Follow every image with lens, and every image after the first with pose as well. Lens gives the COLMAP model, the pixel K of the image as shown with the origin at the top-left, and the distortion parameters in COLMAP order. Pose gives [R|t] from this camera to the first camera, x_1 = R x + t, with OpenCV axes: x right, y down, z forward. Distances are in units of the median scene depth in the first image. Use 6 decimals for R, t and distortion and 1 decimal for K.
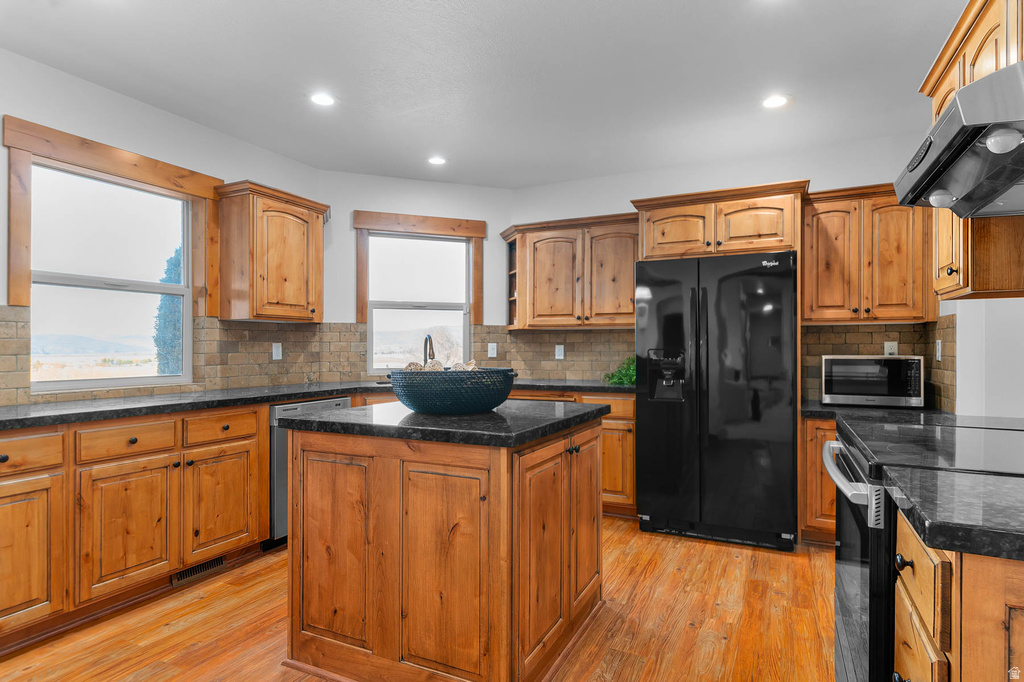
lens RADIAL K [[531.0, 0, 514.7], [0, 531.0, 343.4], [0, 0, 1]] dist [0.002008, -0.000037]
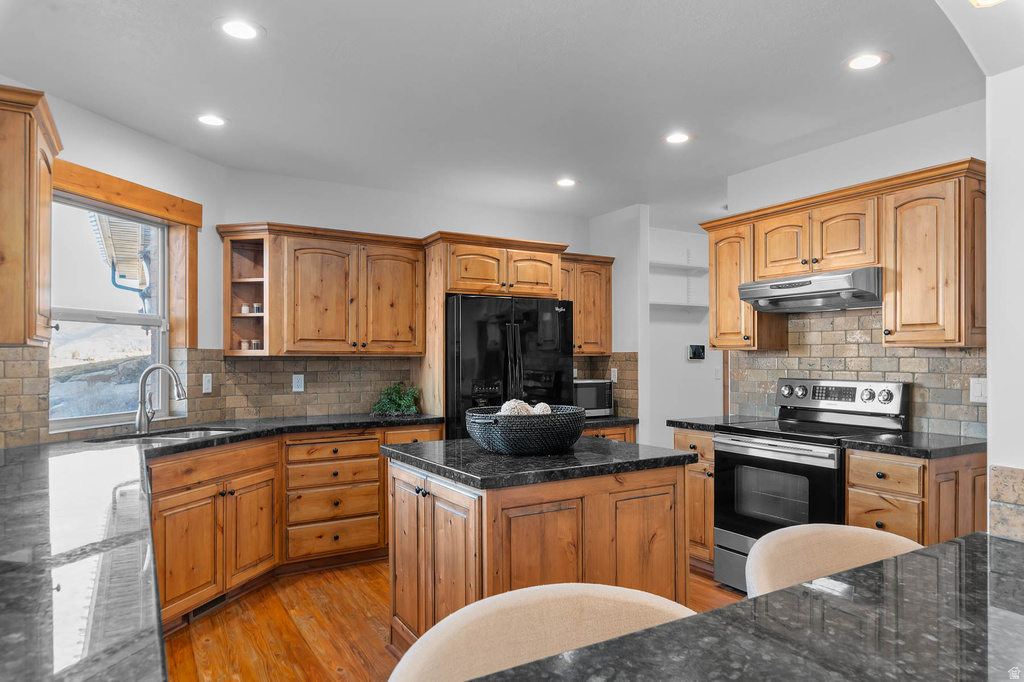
lens RADIAL K [[650.4, 0, 513.7], [0, 650.4, 349.2], [0, 0, 1]] dist [0.002114, -0.000356]
pose [[0.556363, 0.011695, 0.830857, -0.628567], [-0.002774, 0.999922, -0.012217, -0.027416], [-0.830935, 0.004492, 0.556352, 0.176577]]
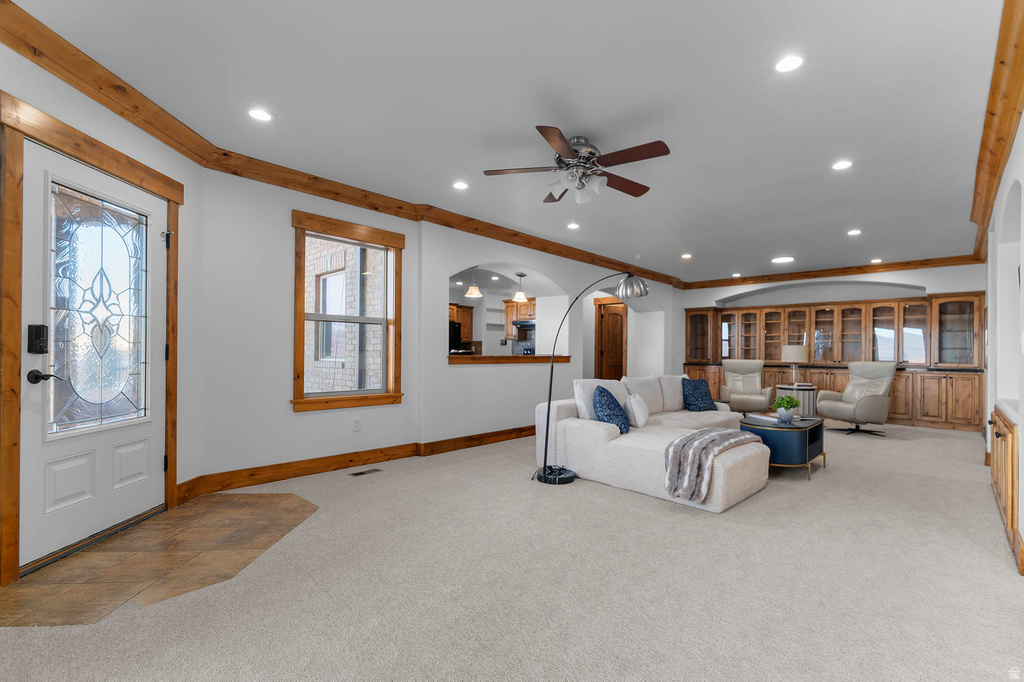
lens RADIAL K [[447.9, 0, 514.1], [0, 447.9, 348.6], [0, 0, 1]] dist [-0.000206, -0.000031]
pose [[0.310079, 0.007338, 0.950682, -1.734533], [-0.013516, 0.999903, -0.003310, 0.011116], [-0.950615, -0.011823, 0.310148, -0.253487]]
